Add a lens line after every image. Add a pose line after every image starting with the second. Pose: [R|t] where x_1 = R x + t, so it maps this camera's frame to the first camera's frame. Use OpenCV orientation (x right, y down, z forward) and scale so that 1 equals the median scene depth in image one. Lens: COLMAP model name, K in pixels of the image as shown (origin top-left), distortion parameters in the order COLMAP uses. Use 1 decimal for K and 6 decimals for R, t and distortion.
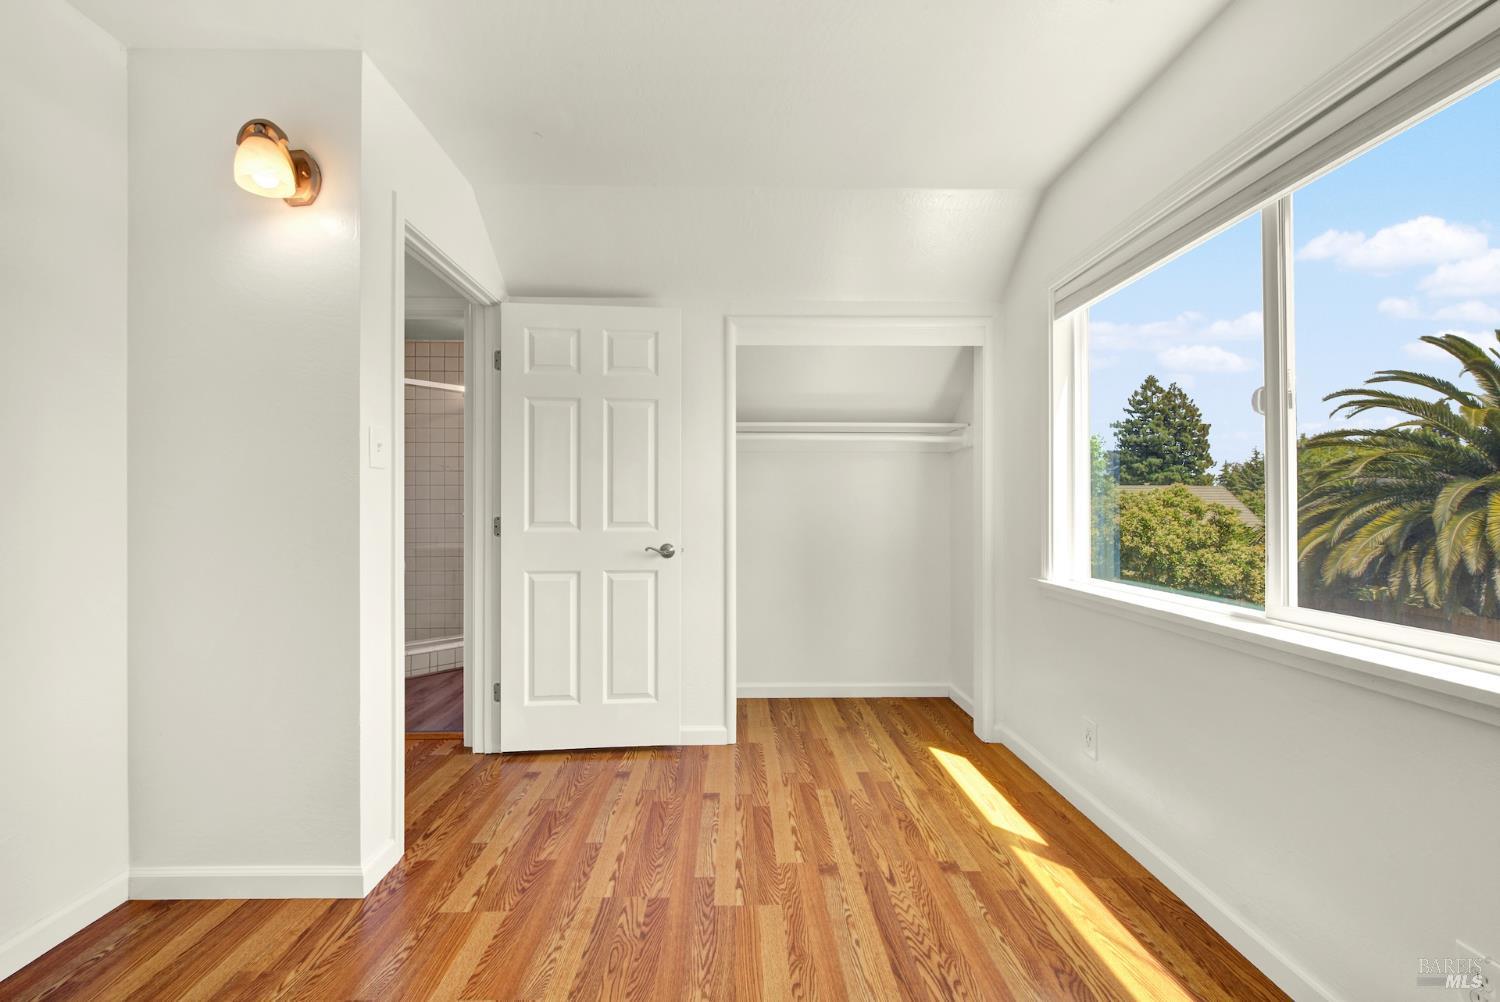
lens RADIAL K [[609.7, 0, 746.6], [0, 609.7, 499.2], [0, 0, 1]] dist [-0.001423, -0.000957]
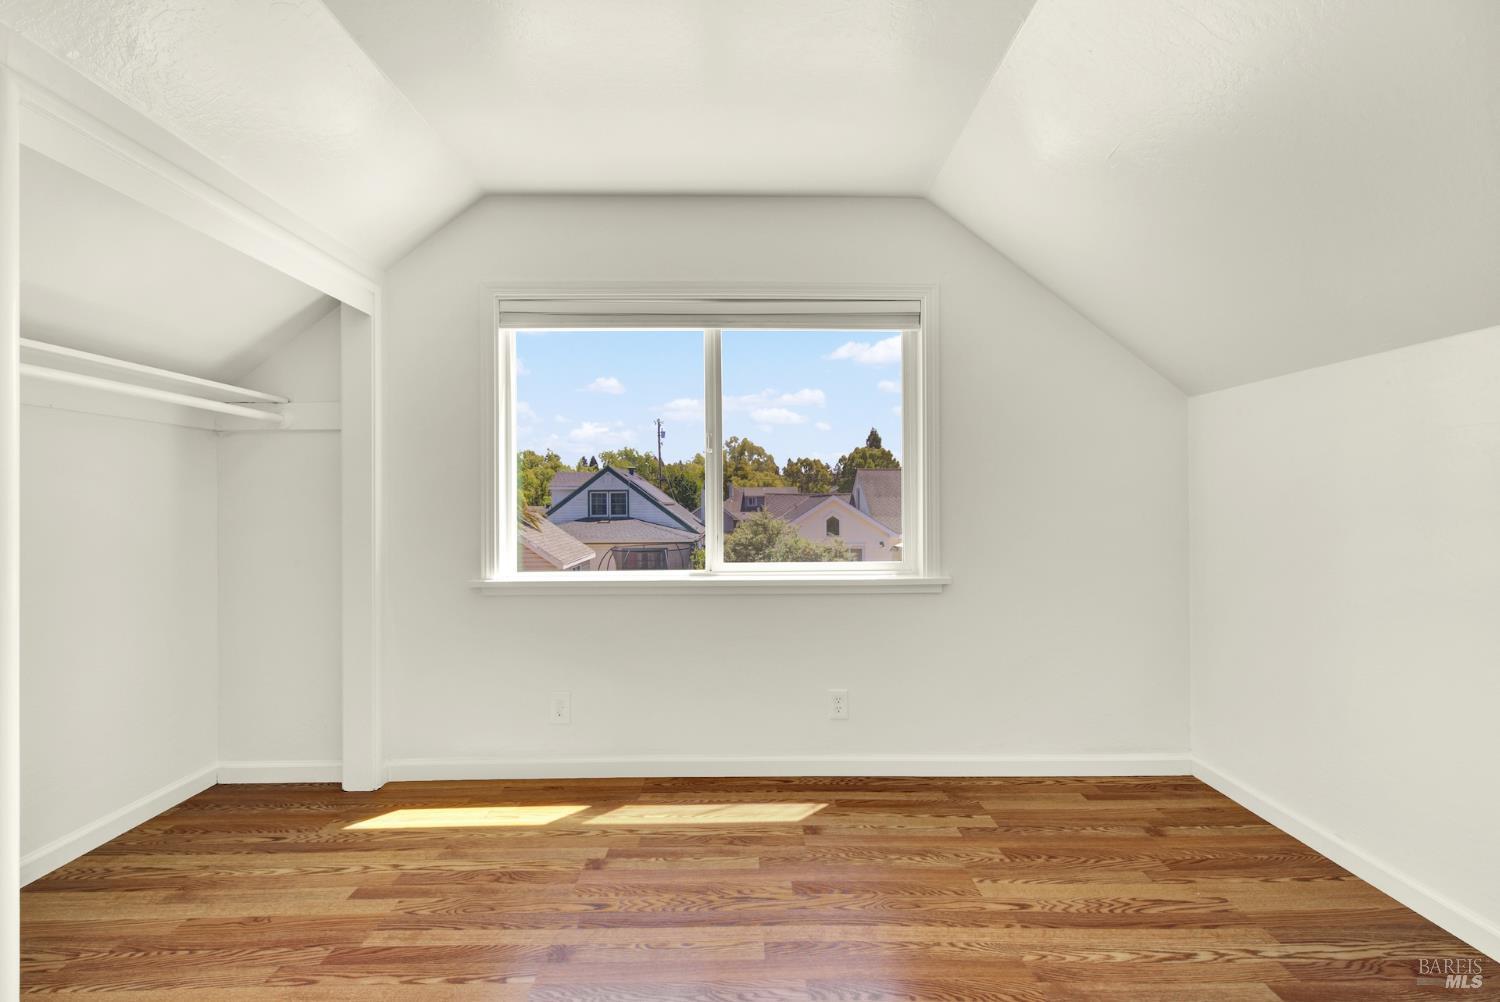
lens RADIAL K [[609.7, 0, 746.0], [0, 609.7, 496.4], [0, 0, 1]] dist [-0.001423, -0.000957]
pose [[0.032692, -0.004896, 0.999453, -0.575851], [0.002211, 0.999986, 0.004826, -0.014920], [-0.999463, 0.002052, 0.032702, 0.607201]]
